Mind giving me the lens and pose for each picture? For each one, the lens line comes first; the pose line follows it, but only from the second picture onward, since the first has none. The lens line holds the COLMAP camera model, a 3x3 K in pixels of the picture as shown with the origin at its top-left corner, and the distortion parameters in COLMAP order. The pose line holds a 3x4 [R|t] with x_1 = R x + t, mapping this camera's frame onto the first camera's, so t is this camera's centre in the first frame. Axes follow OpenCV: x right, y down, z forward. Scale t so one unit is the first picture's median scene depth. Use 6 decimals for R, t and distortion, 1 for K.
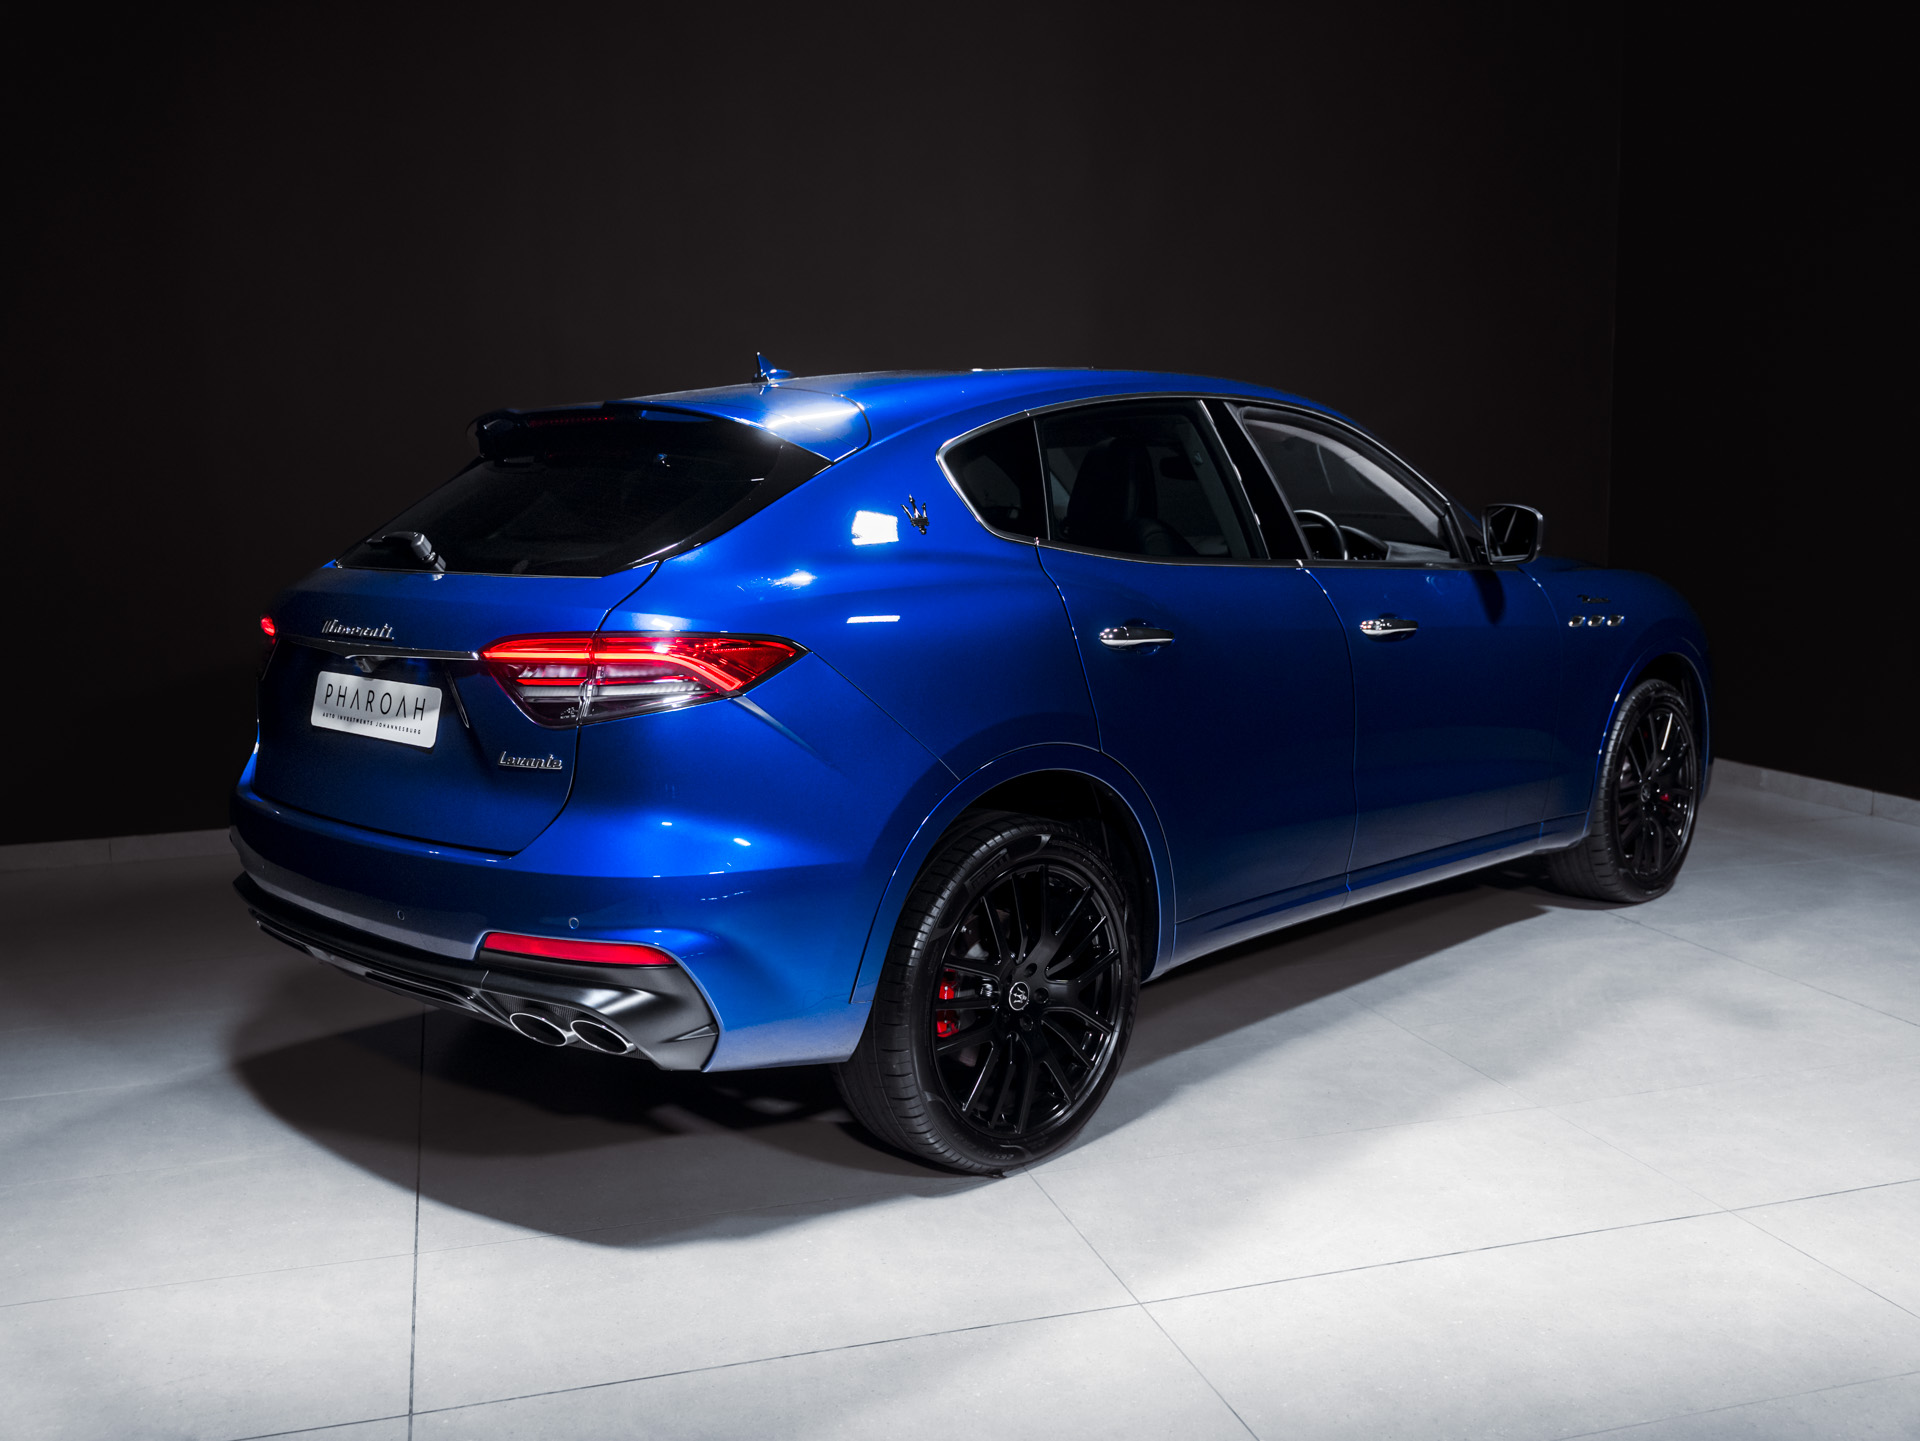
lens RADIAL K [[1635.4, 0, 949.0], [0, 1635.4, 706.6], [0, 0, 1]] dist [-0.015560, -0.002153]
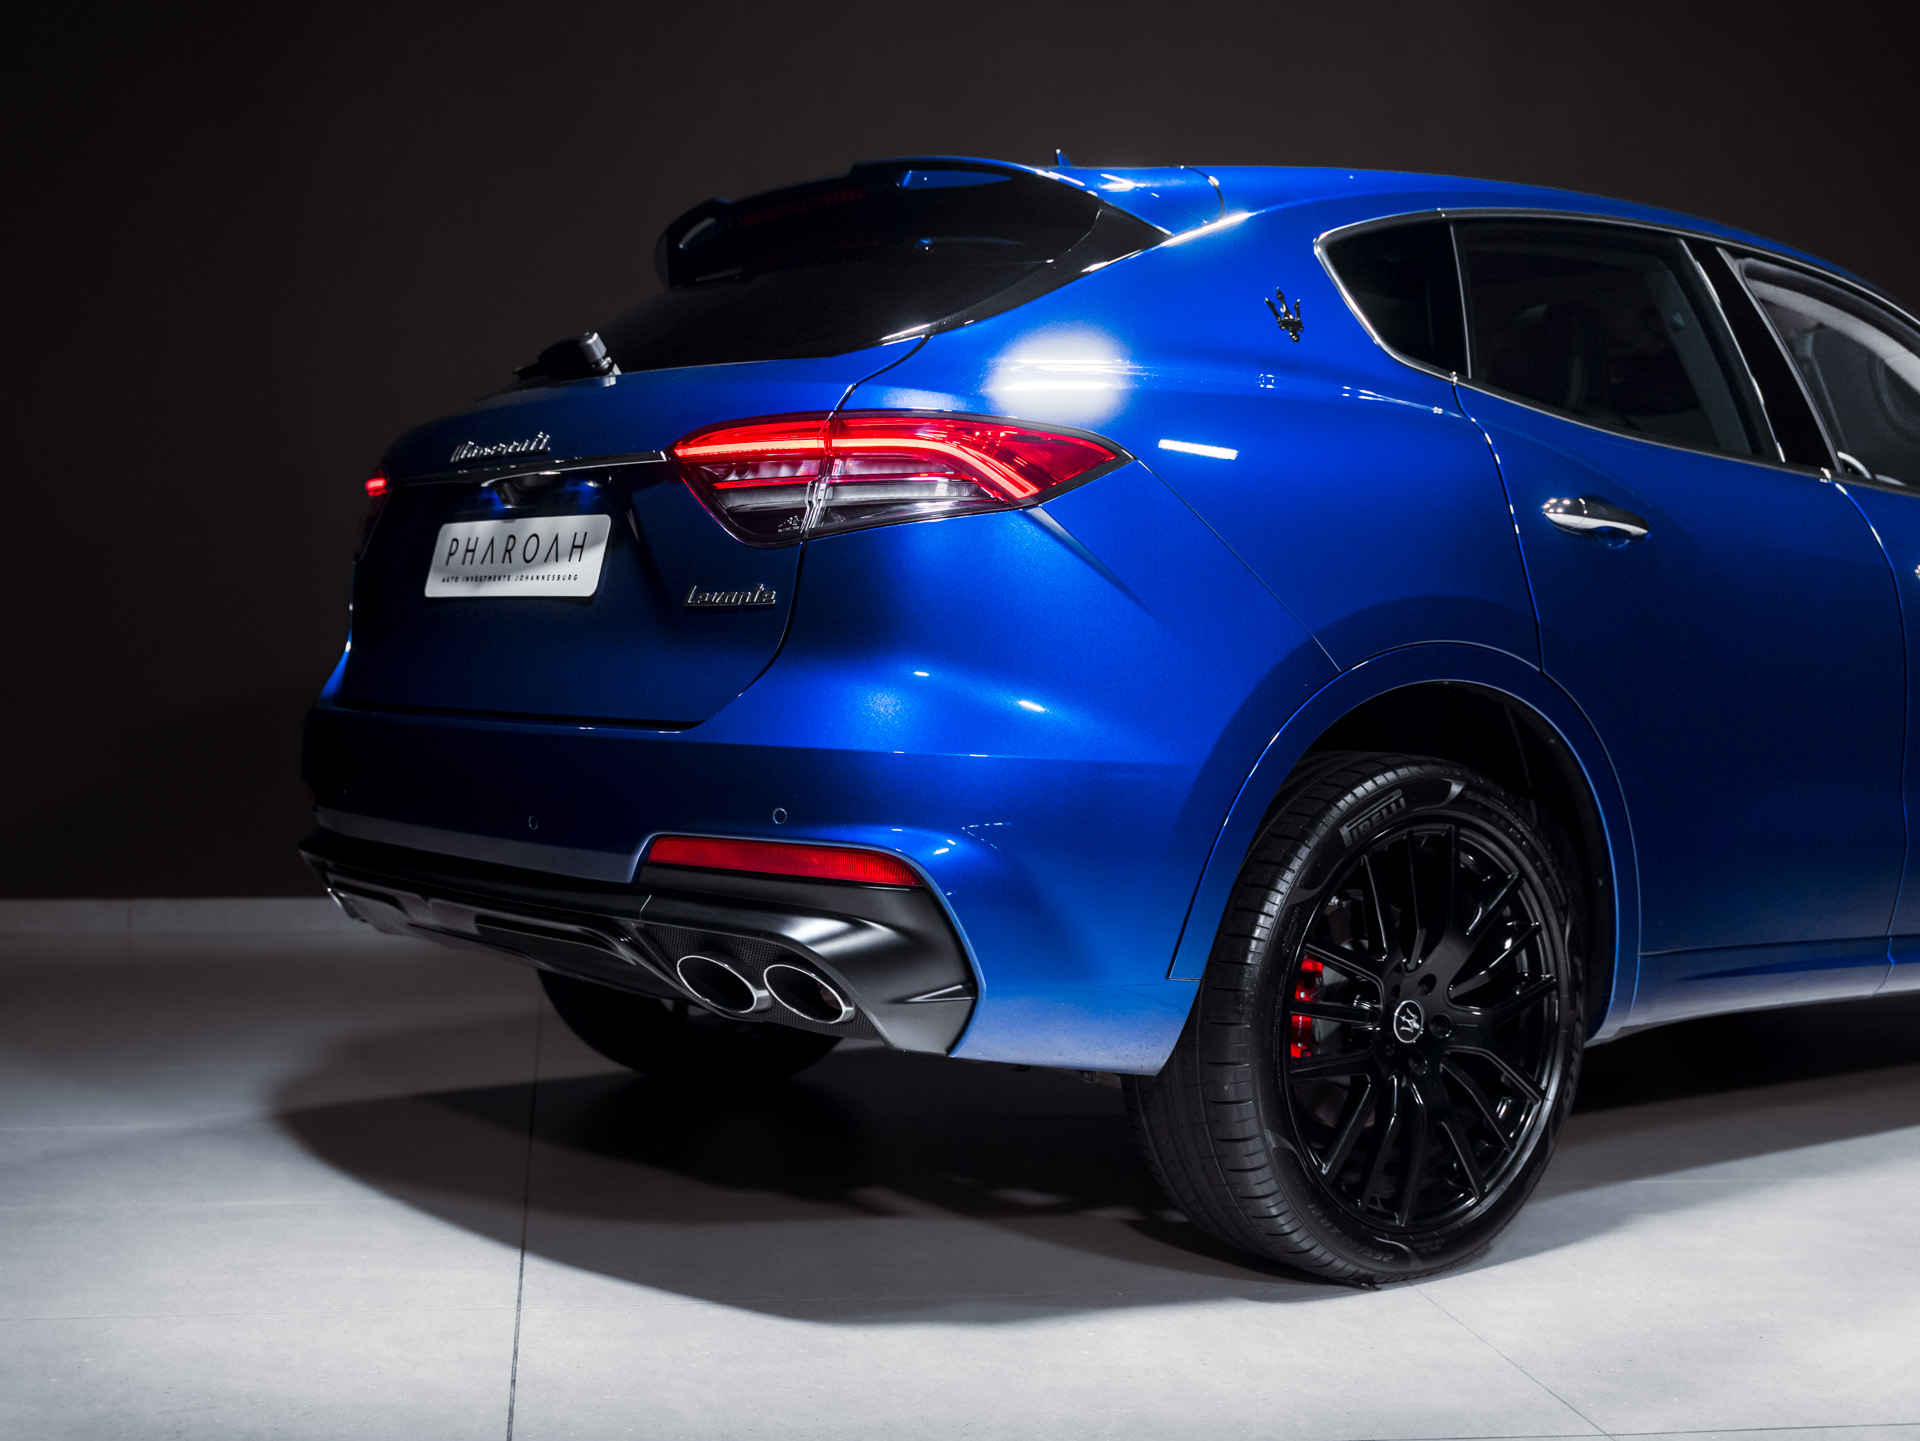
lens RADIAL K [[2194.5, 0, 967.6], [0, 2194.5, 734.6], [0, 0, 1]] dist [0.003873, 0.000000]
pose [[0.992237, 0.043704, -0.116425, -0.038064], [-0.054431, 0.994397, -0.090617, 0.154018], [0.111812, 0.096250, 0.989057, 0.073643]]
